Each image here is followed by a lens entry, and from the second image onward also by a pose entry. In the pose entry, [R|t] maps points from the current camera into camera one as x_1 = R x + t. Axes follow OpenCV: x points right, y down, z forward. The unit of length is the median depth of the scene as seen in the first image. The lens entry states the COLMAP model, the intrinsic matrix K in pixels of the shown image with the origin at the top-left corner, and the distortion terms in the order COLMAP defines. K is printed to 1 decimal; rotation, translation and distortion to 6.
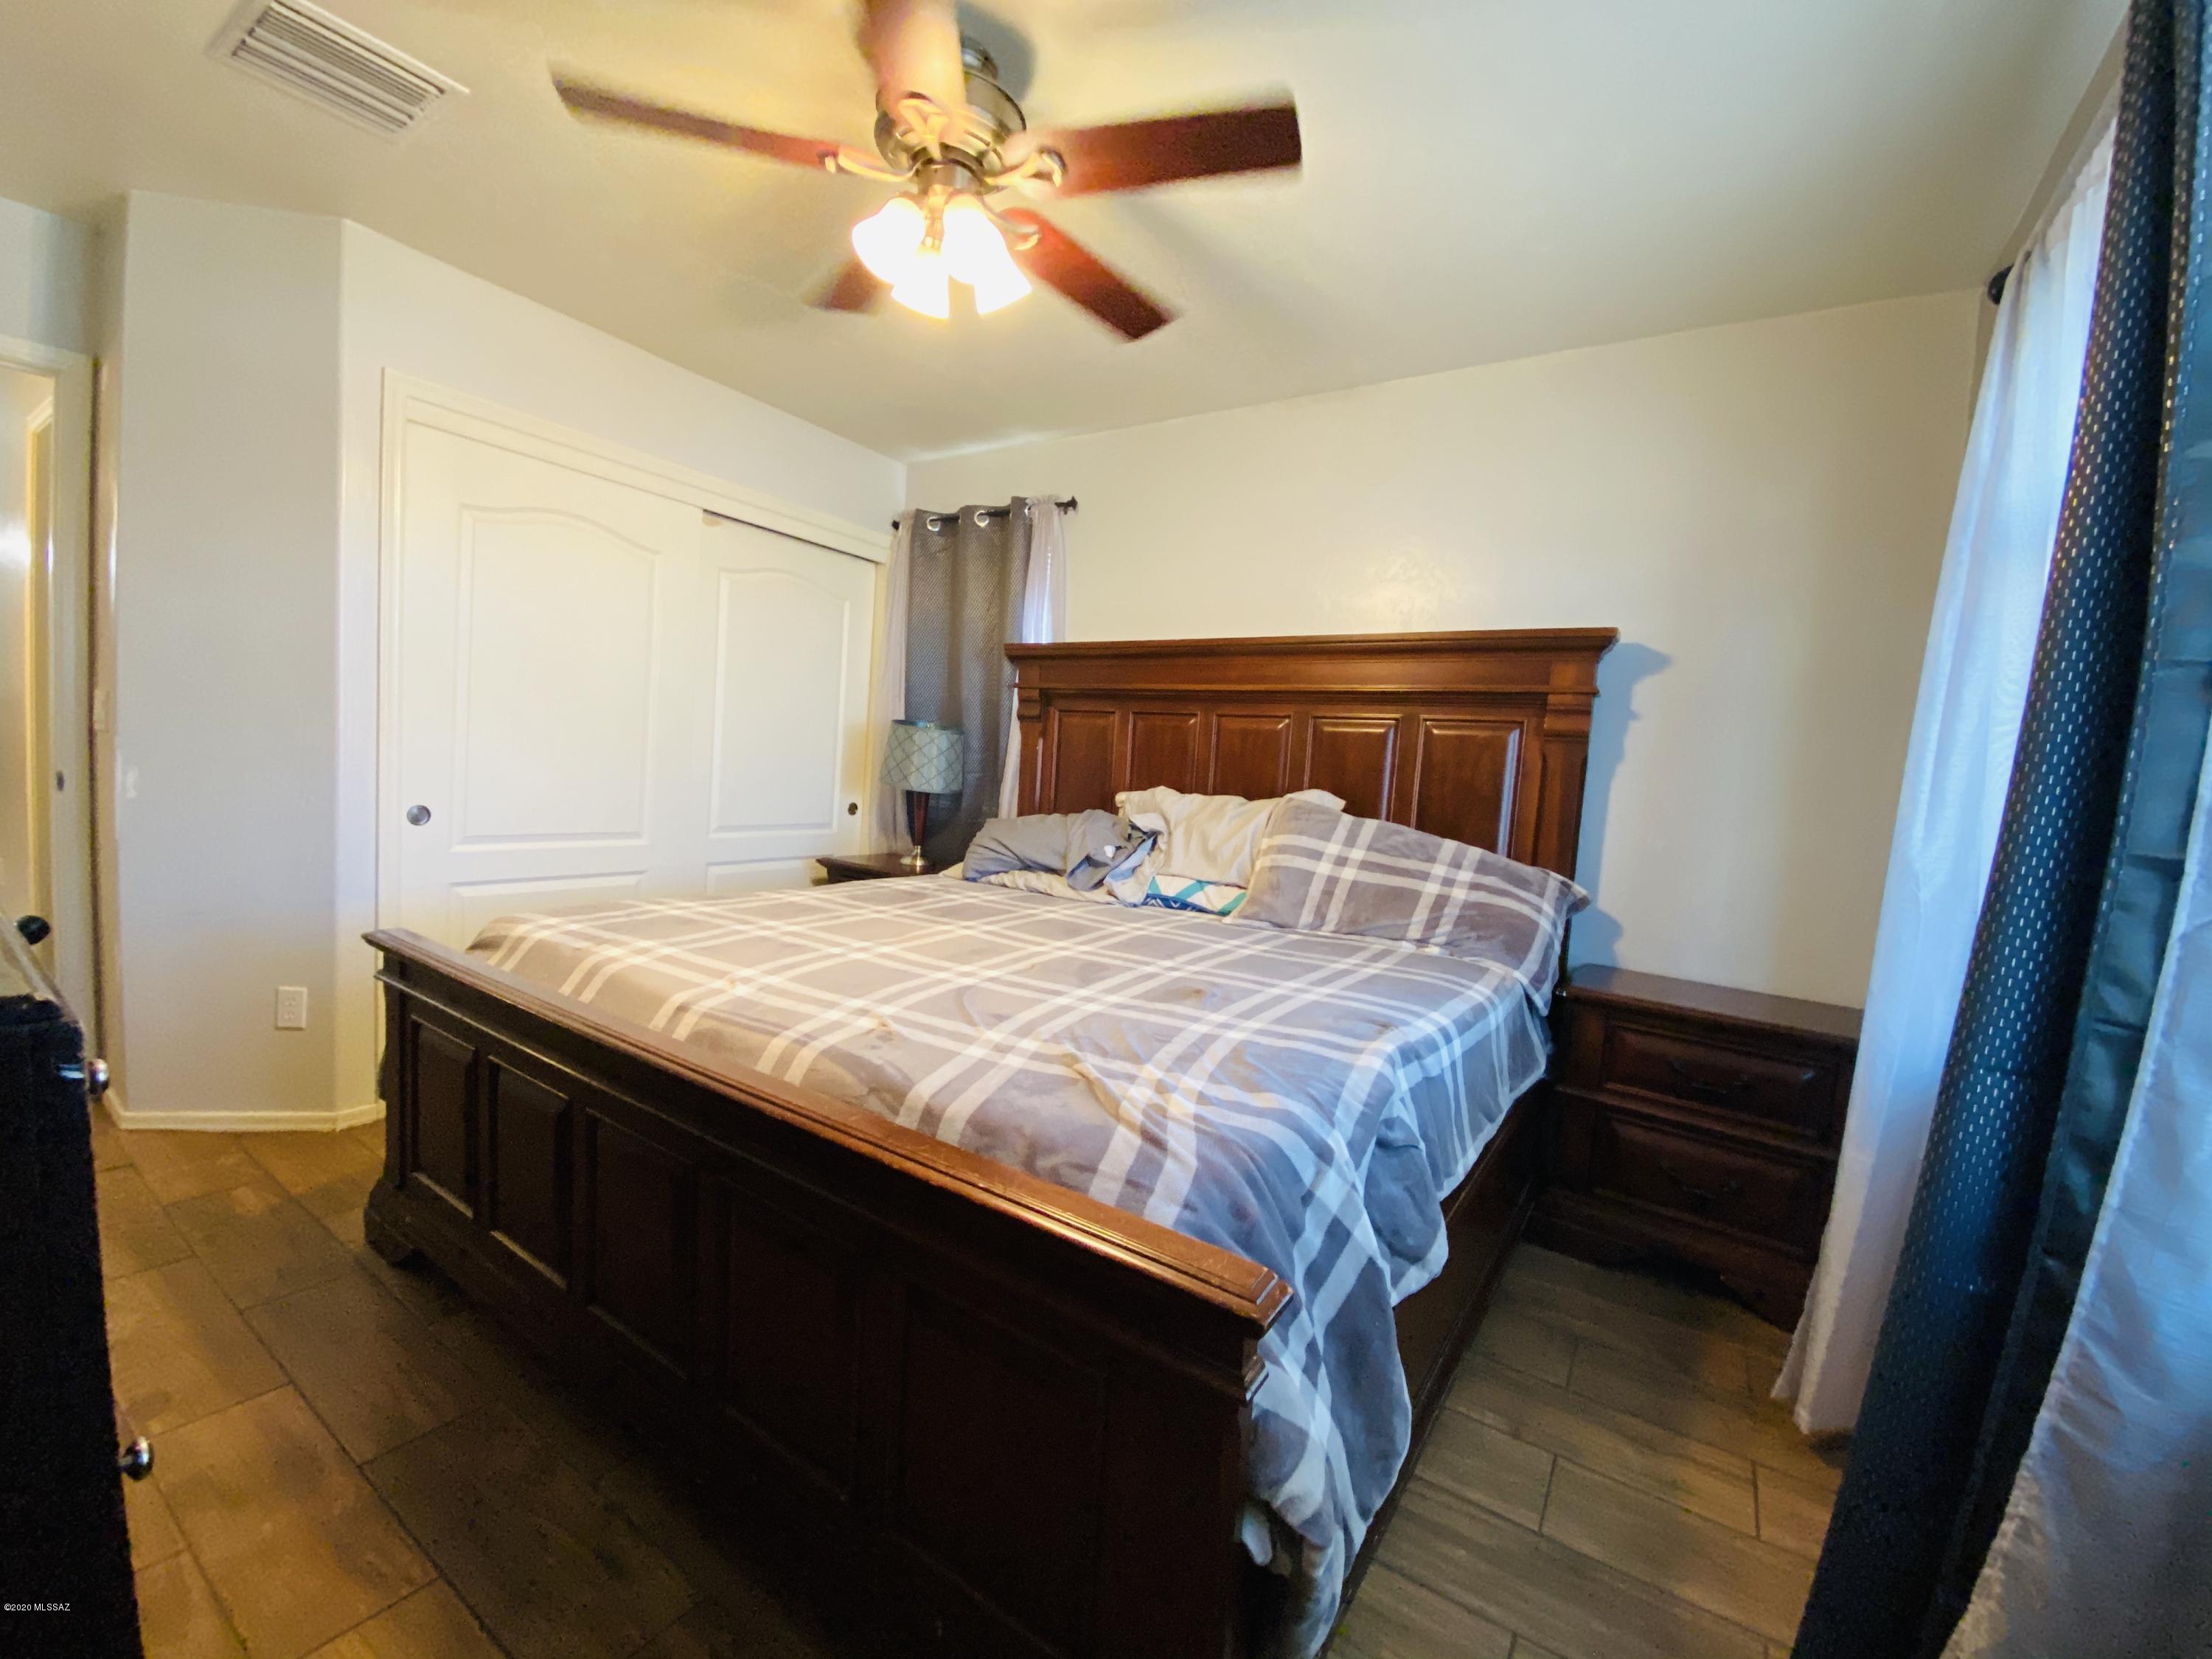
lens RADIAL K [[885.8, 0, 1098.0], [0, 885.8, 826.4], [0, 0, 1]] dist [0.023867, -0.022448]
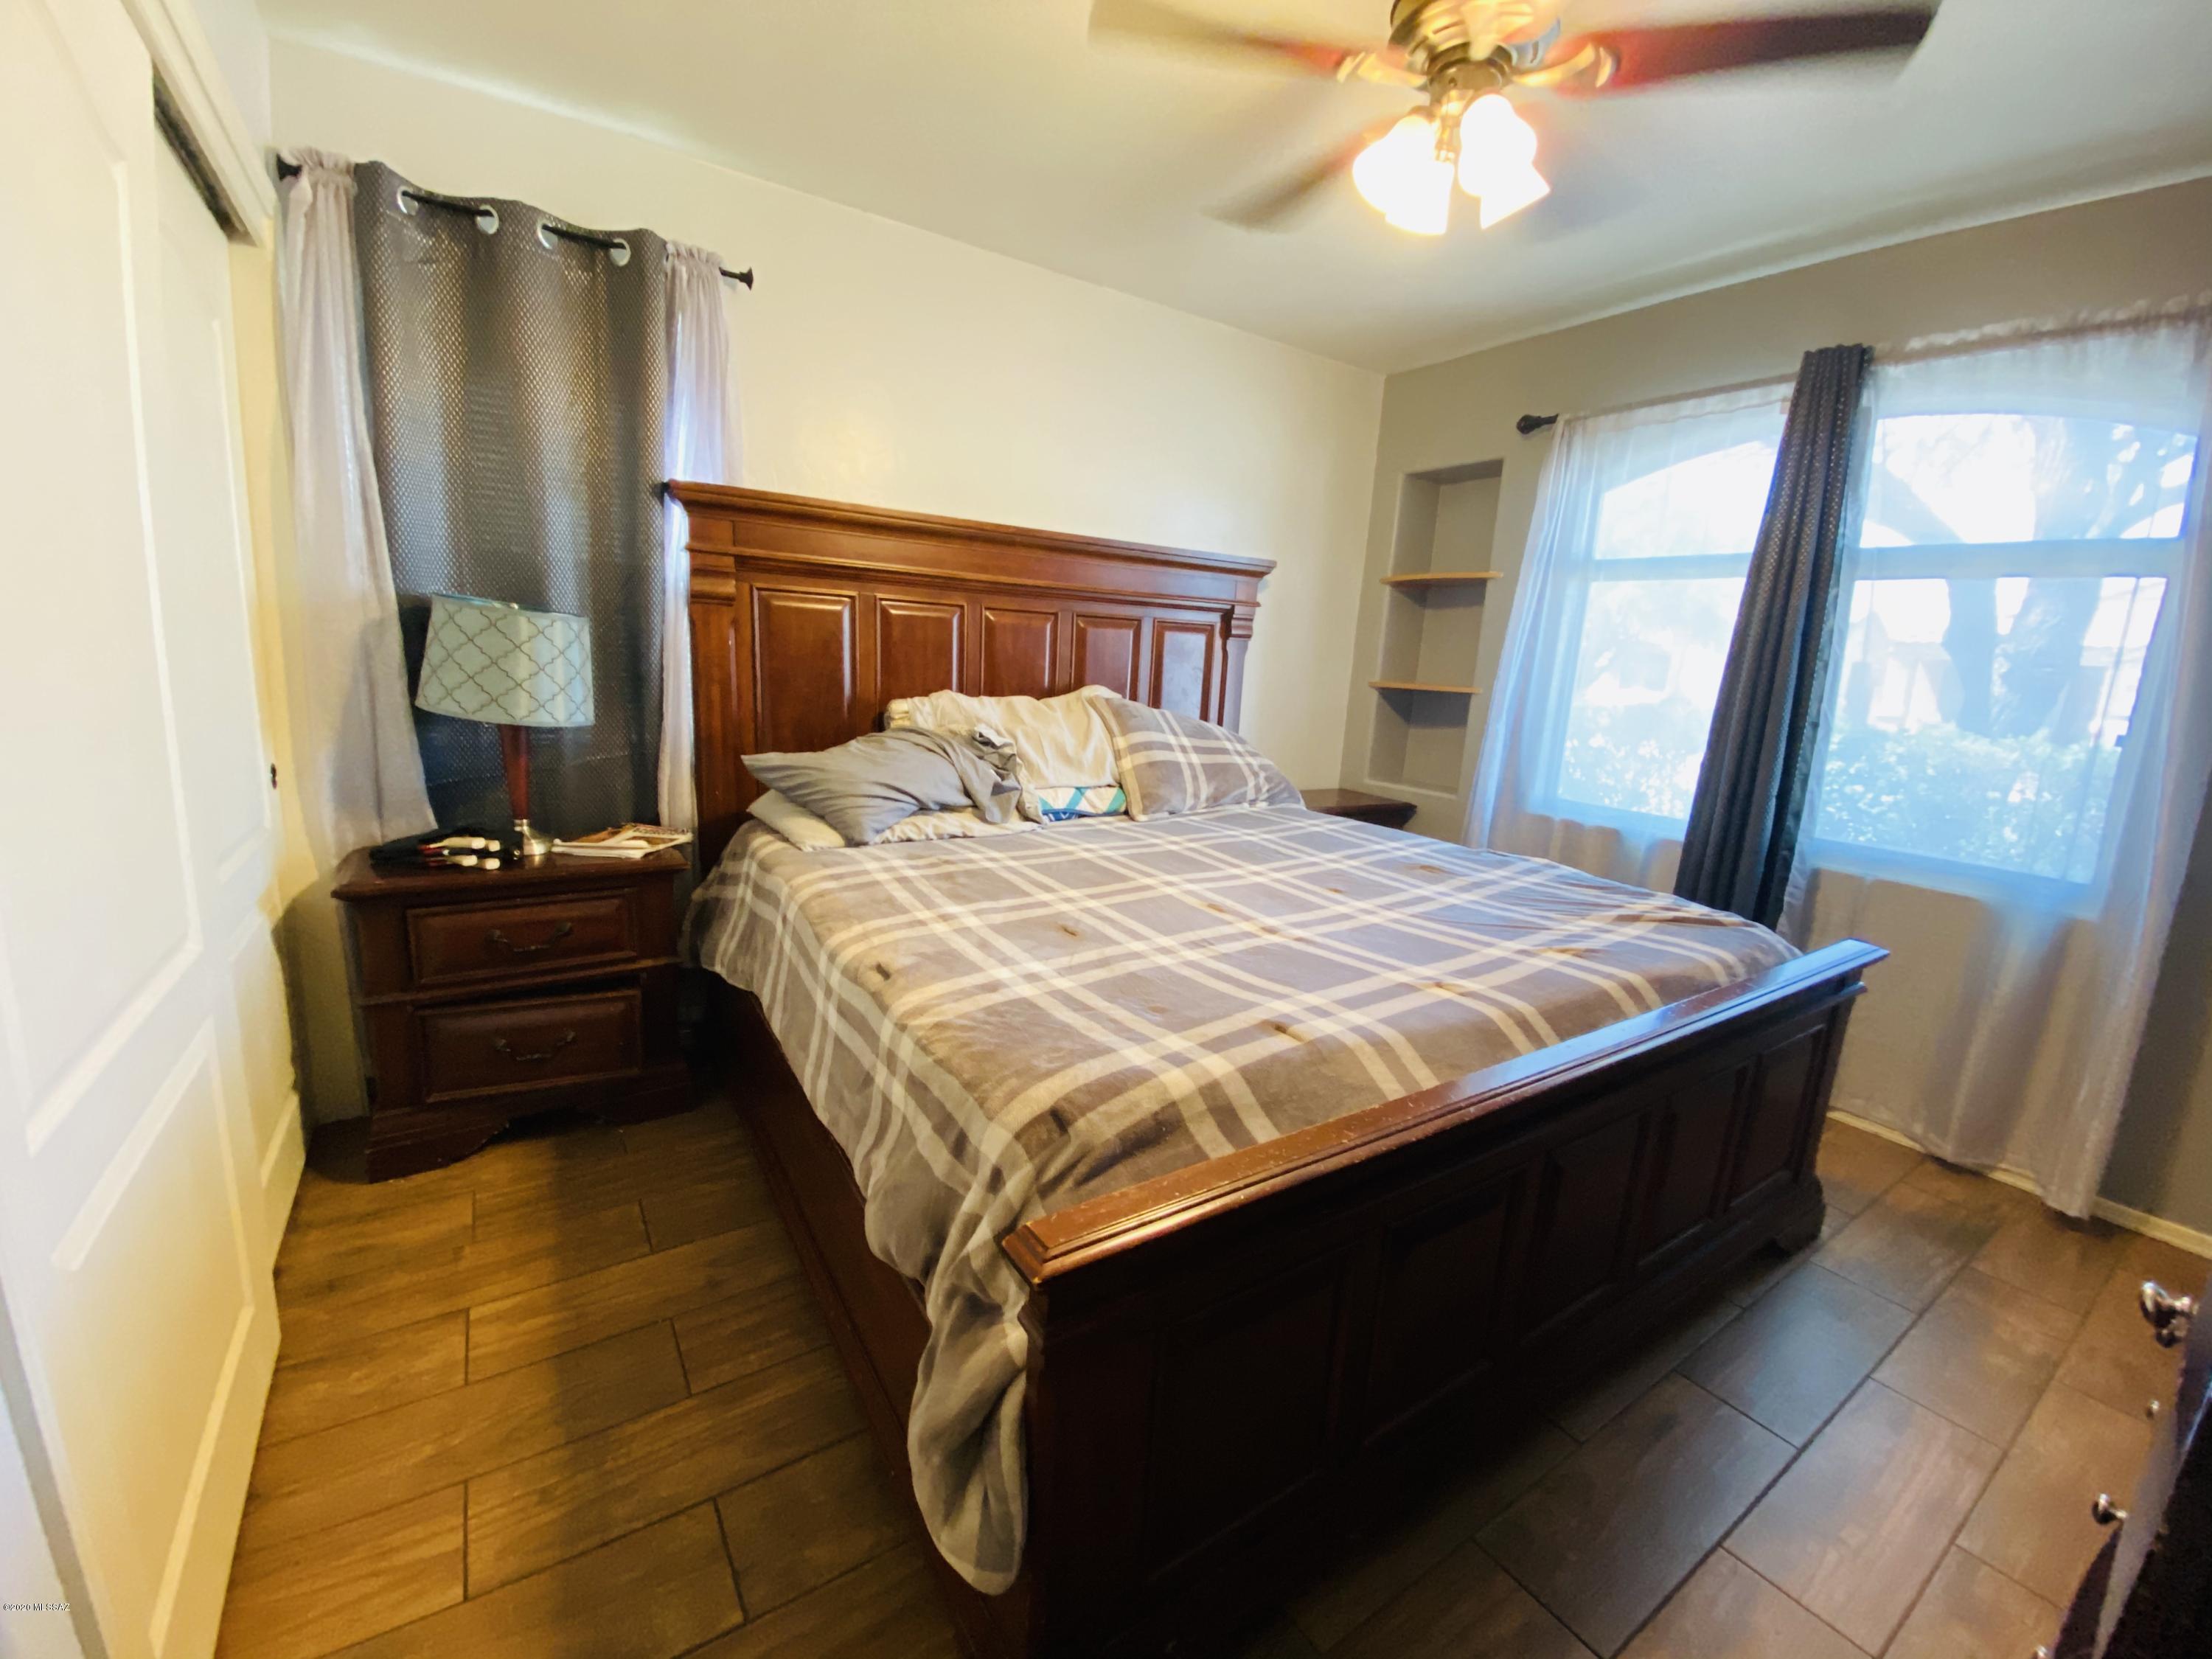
lens RADIAL K [[885.8, 0, 1098.0], [0, 885.8, 826.4], [0, 0, 1]] dist [0.023867, -0.022448]
pose [[0.409450, -0.216389, 0.886299, -0.736896], [0.045911, 0.975121, 0.216865, -0.106981], [-0.911177, -0.048105, 0.409198, 0.538838]]
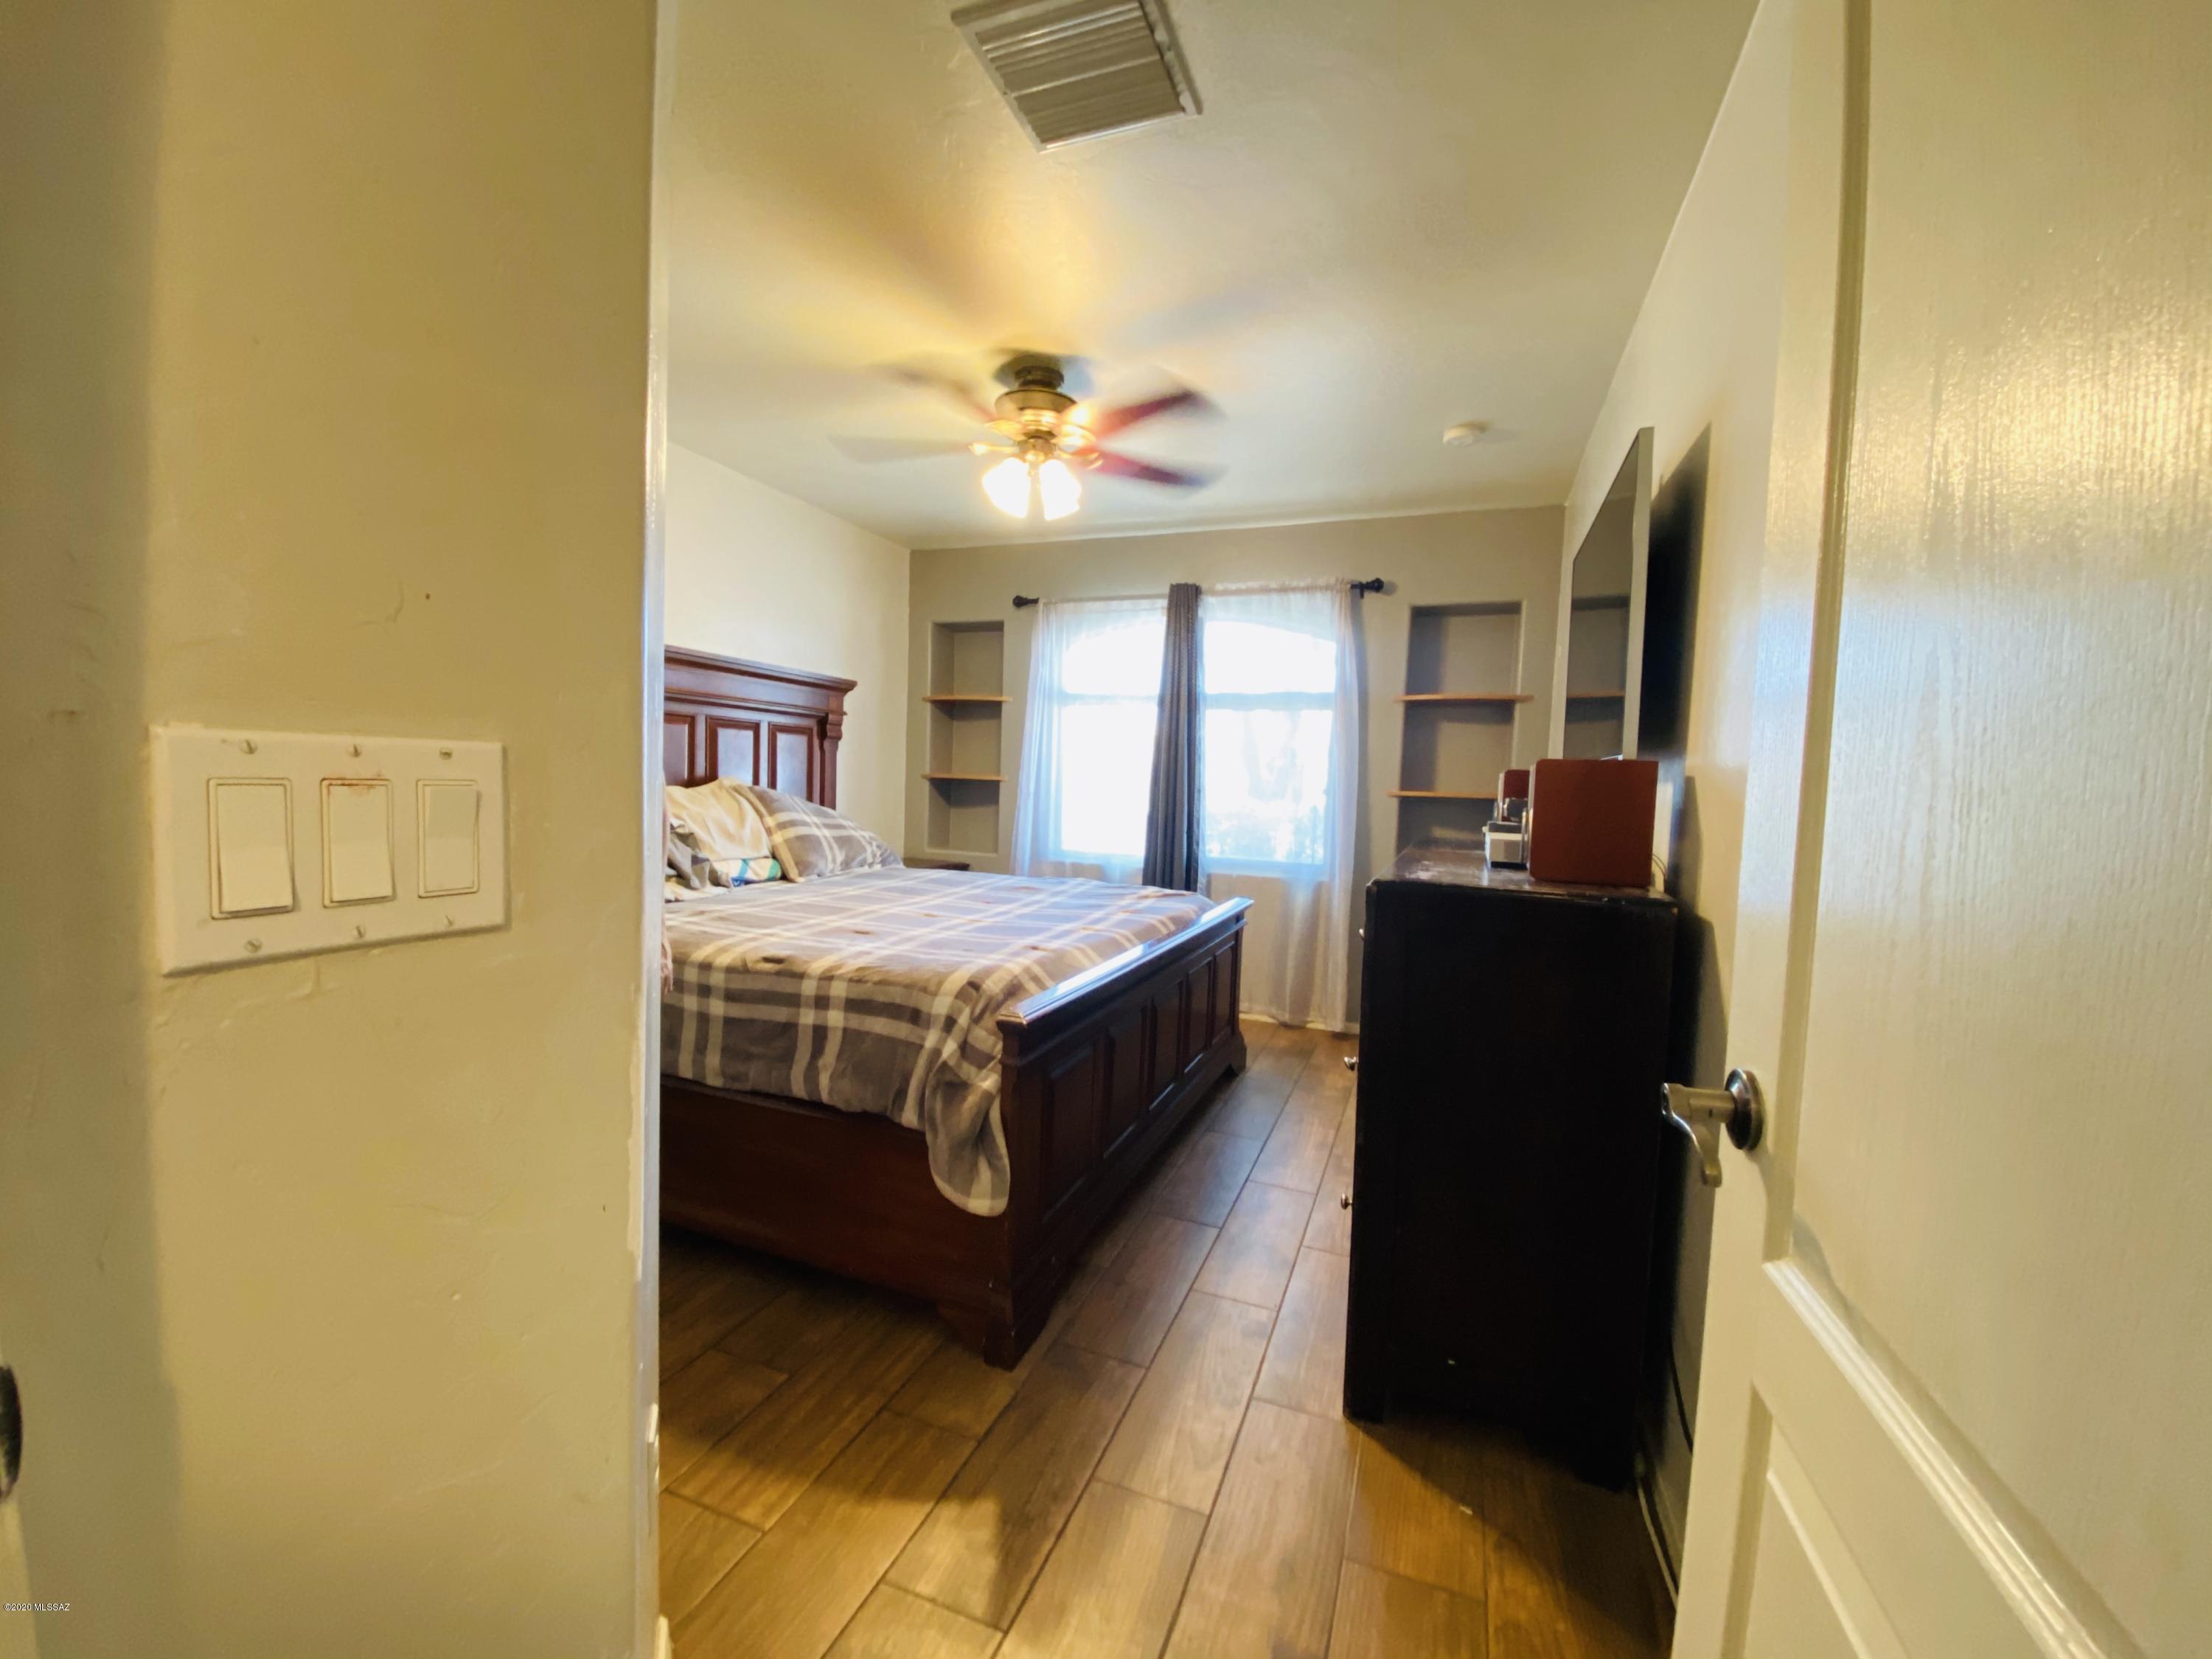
lens RADIAL K [[885.8, 0, 1098.0], [0, 885.8, 826.4], [0, 0, 1]] dist [0.023867, -0.022448]
pose [[-0.199910, -0.114045, 0.973155, -1.094966], [0.025811, 0.992245, 0.121584, -0.111599], [-0.979474, 0.049424, -0.195416, 0.724778]]
